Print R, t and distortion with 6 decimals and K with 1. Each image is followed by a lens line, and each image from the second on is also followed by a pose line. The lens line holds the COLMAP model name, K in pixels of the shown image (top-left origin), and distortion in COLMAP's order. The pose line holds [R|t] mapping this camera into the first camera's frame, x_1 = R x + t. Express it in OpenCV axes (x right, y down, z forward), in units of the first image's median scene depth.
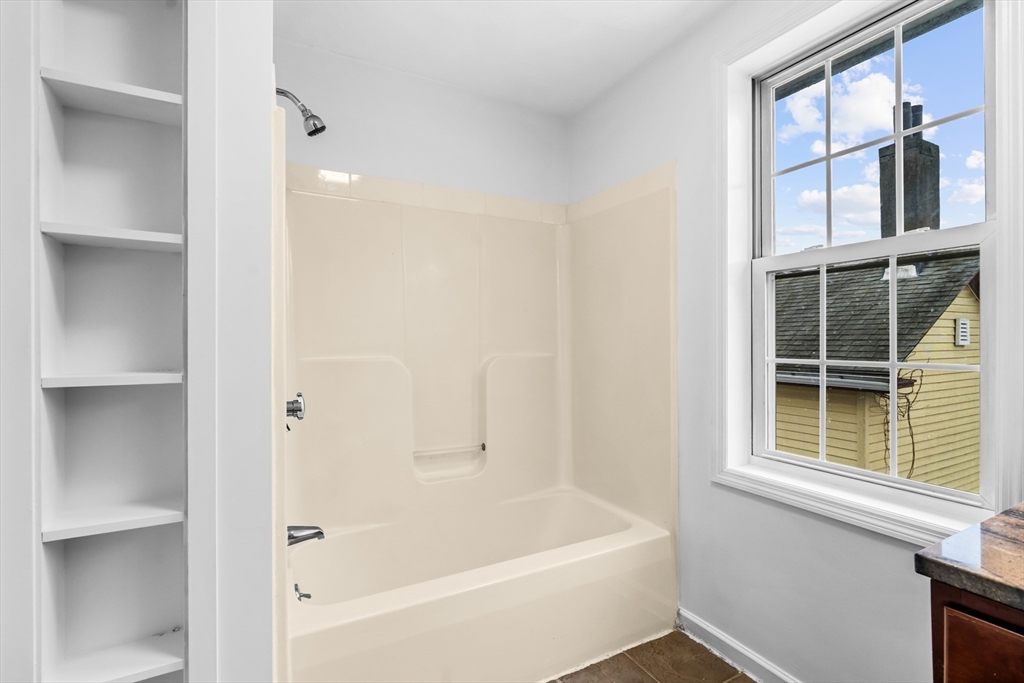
lens RADIAL K [[474.9, 0, 487.7], [0, 474.9, 346.0], [0, 0, 1]] dist [-0.001687, 0.000484]
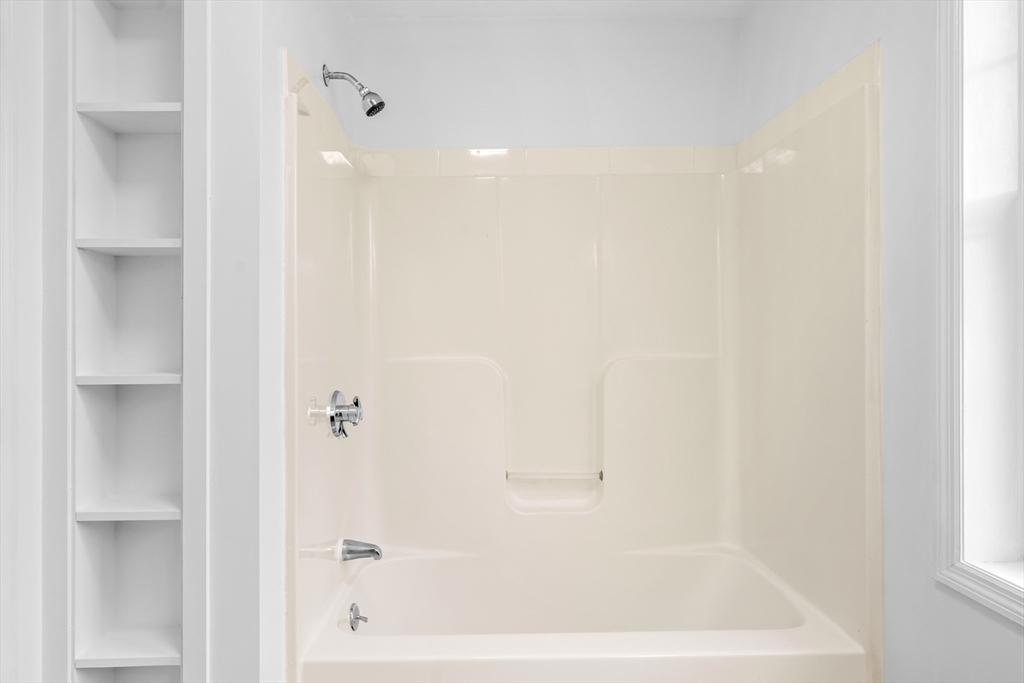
lens RADIAL K [[547.6, 0, 510.4], [0, 547.6, 340.7], [0, 0, 1]] dist [-0.006667, 0.002734]
pose [[0.888811, -0.003443, -0.458261, 0.321504], [0.003277, 0.999994, -0.001157, -0.006998], [0.458262, -0.000474, 0.888817, 0.174438]]
